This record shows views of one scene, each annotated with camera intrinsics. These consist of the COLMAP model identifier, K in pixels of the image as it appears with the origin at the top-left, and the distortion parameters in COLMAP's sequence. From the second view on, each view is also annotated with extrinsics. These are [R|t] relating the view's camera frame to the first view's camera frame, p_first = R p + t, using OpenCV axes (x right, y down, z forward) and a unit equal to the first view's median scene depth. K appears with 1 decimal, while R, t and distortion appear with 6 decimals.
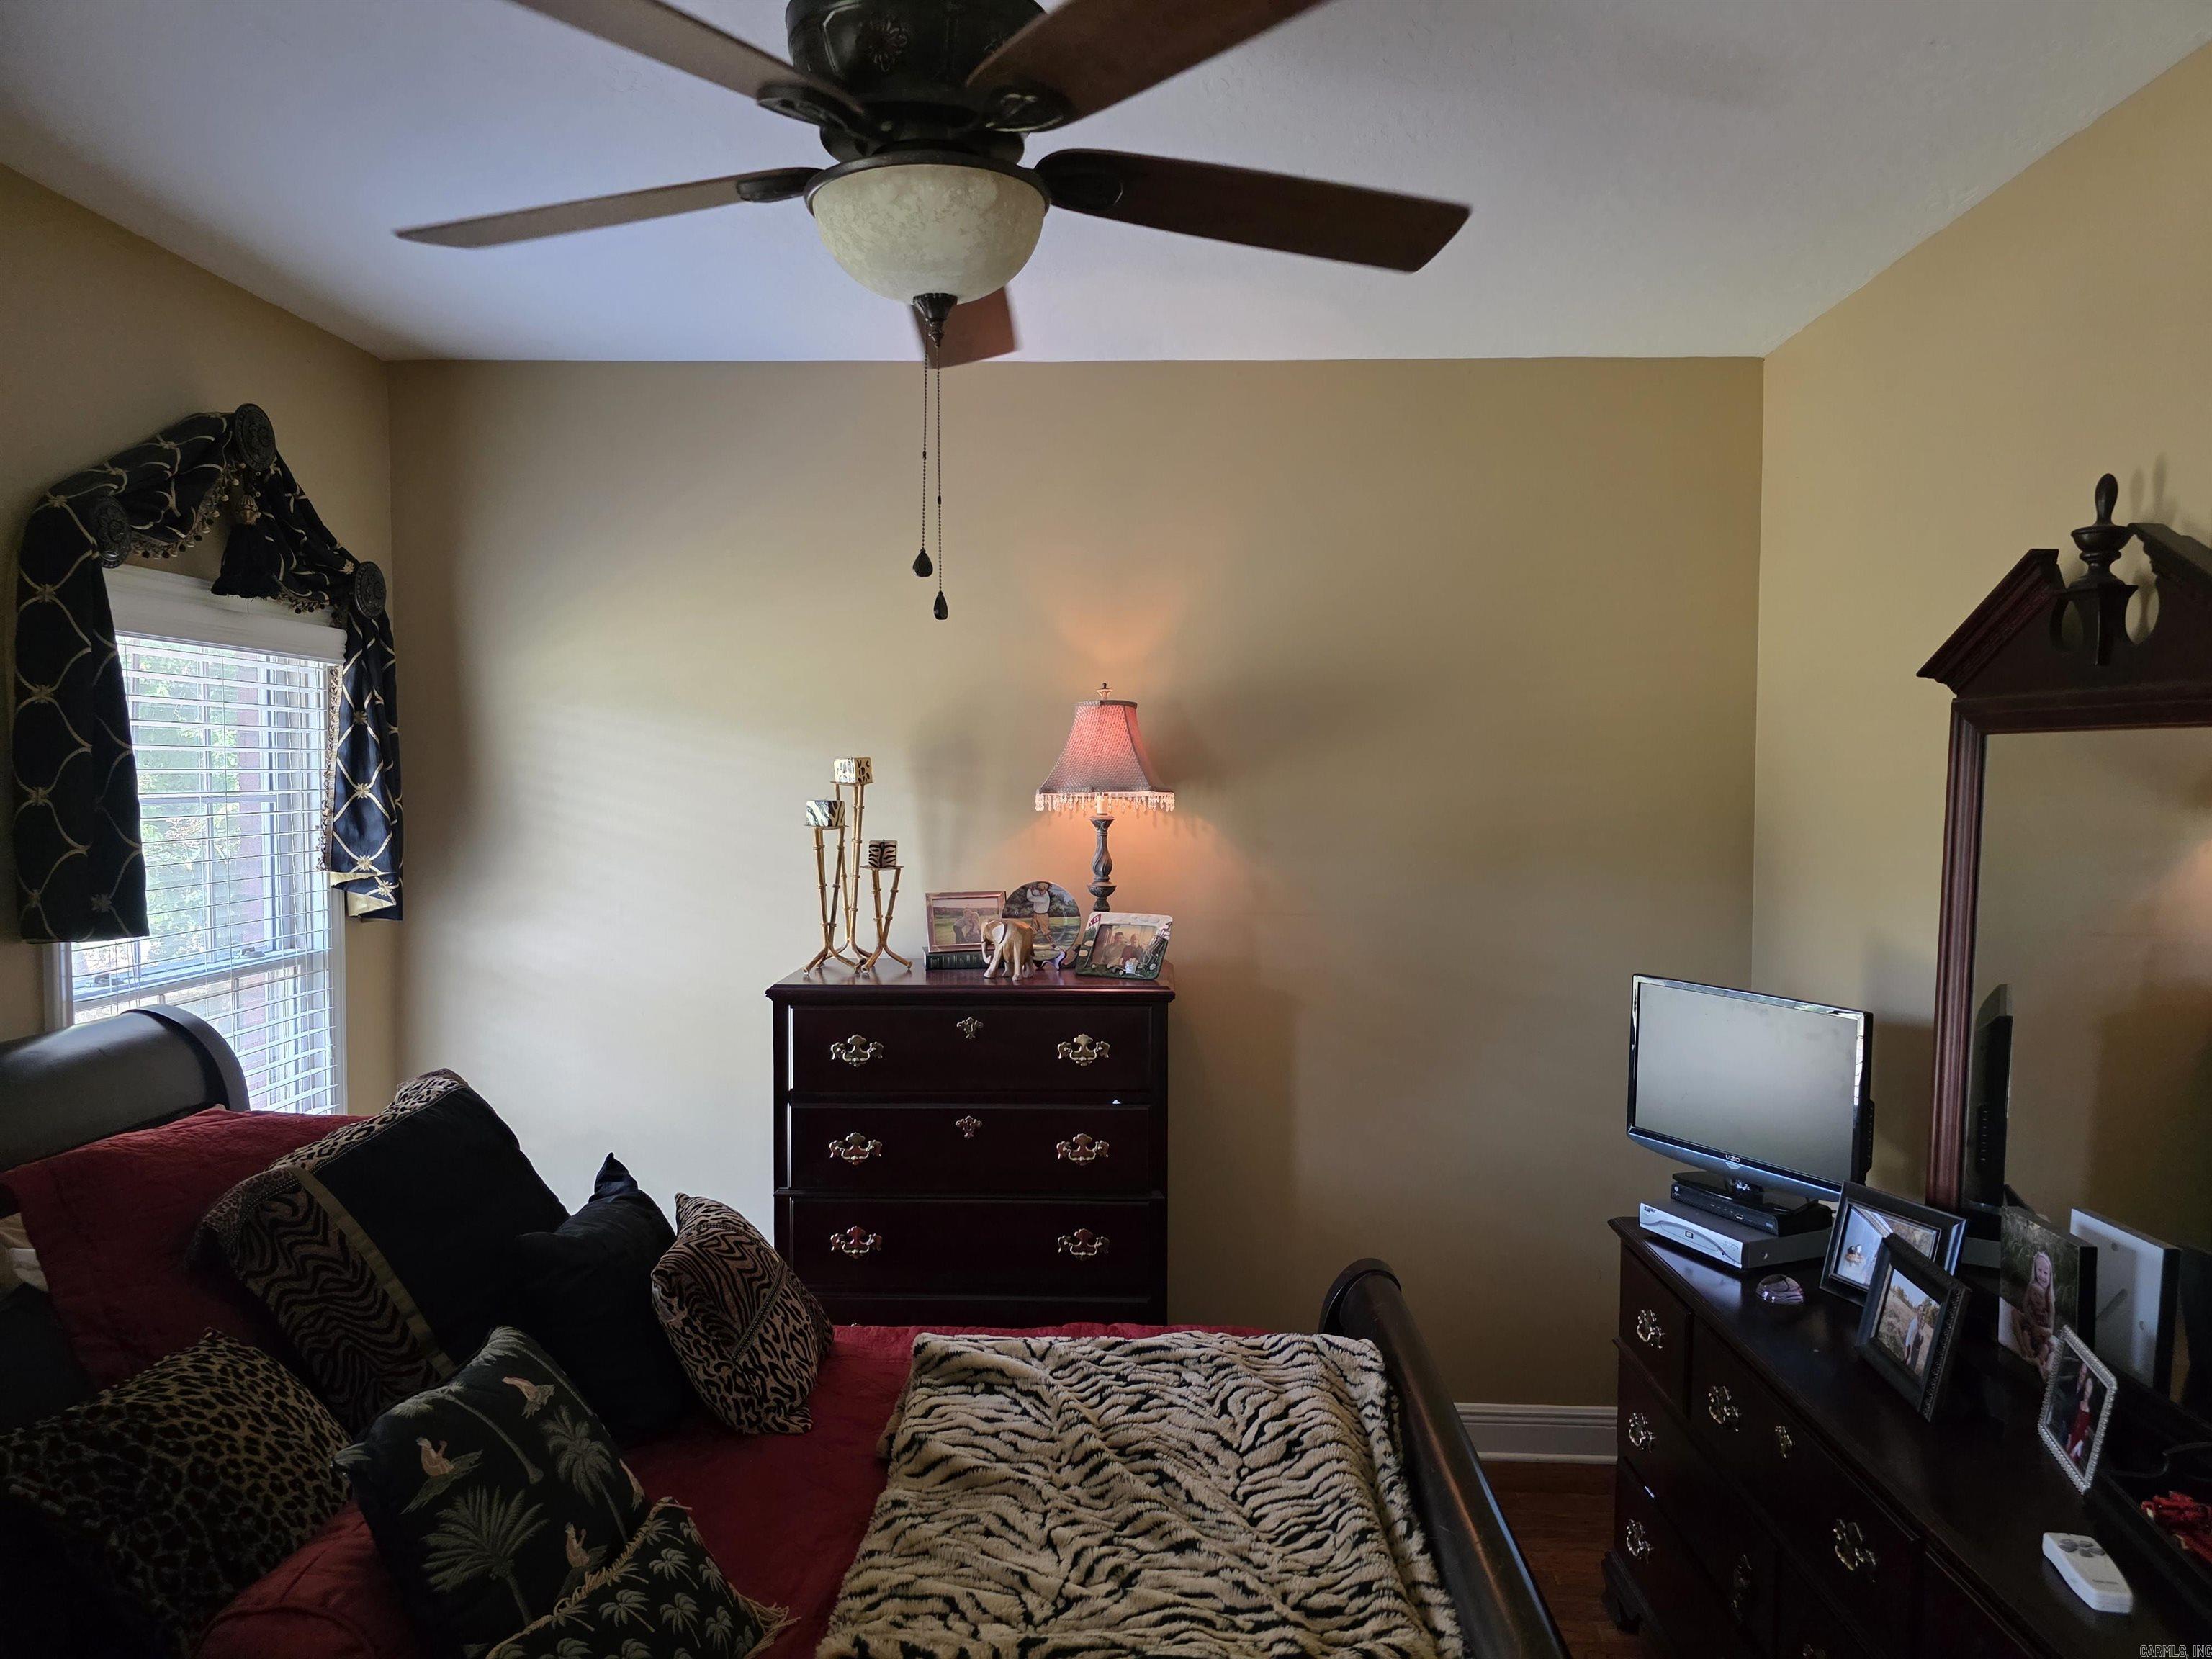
lens RADIAL K [[1492.3, 0, 1114.8], [0, 1492.3, 828.3], [0, 0, 1]] dist [0.046028, -0.037299]
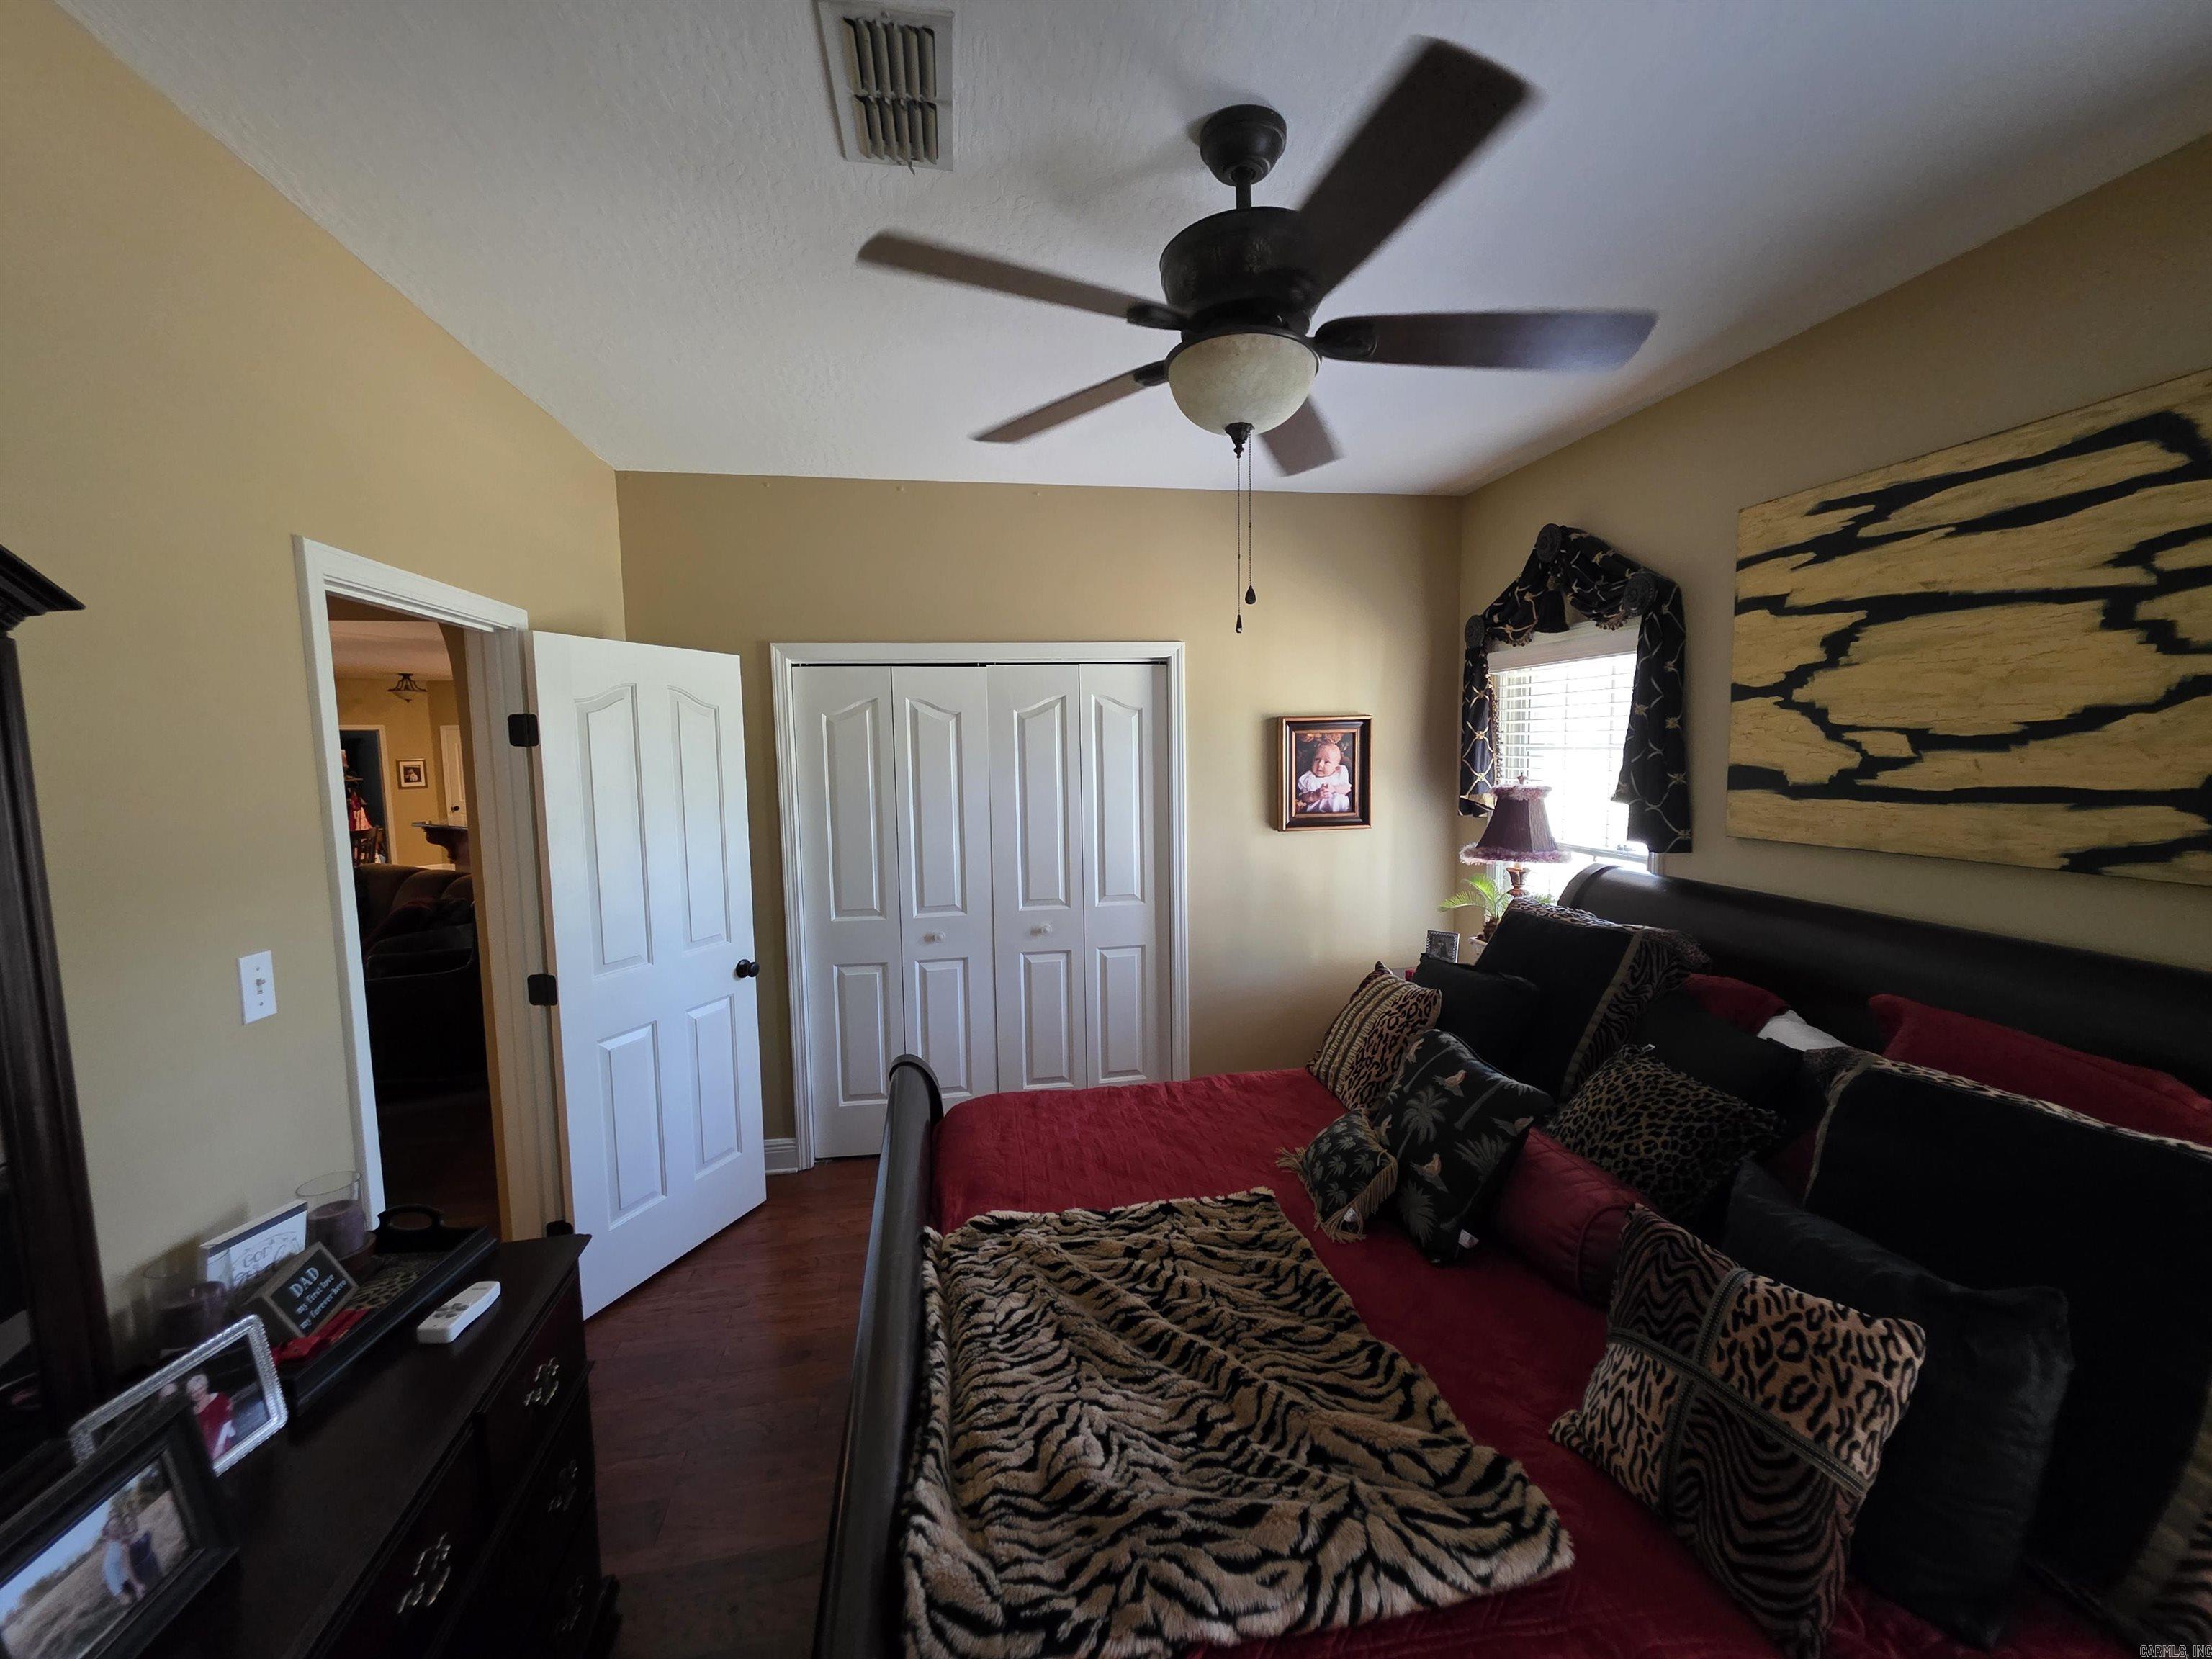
lens RADIAL K [[882.7, 0, 1101.7], [0, 882.7, 824.4], [0, 0, 1]] dist [0.002527, -0.000654]
pose [[-0.977043, 0.030499, -0.210850, 0.193212], [0.004491, 0.992429, 0.122742, -0.047154], [0.212997, 0.118977, -0.969782, 1.619437]]
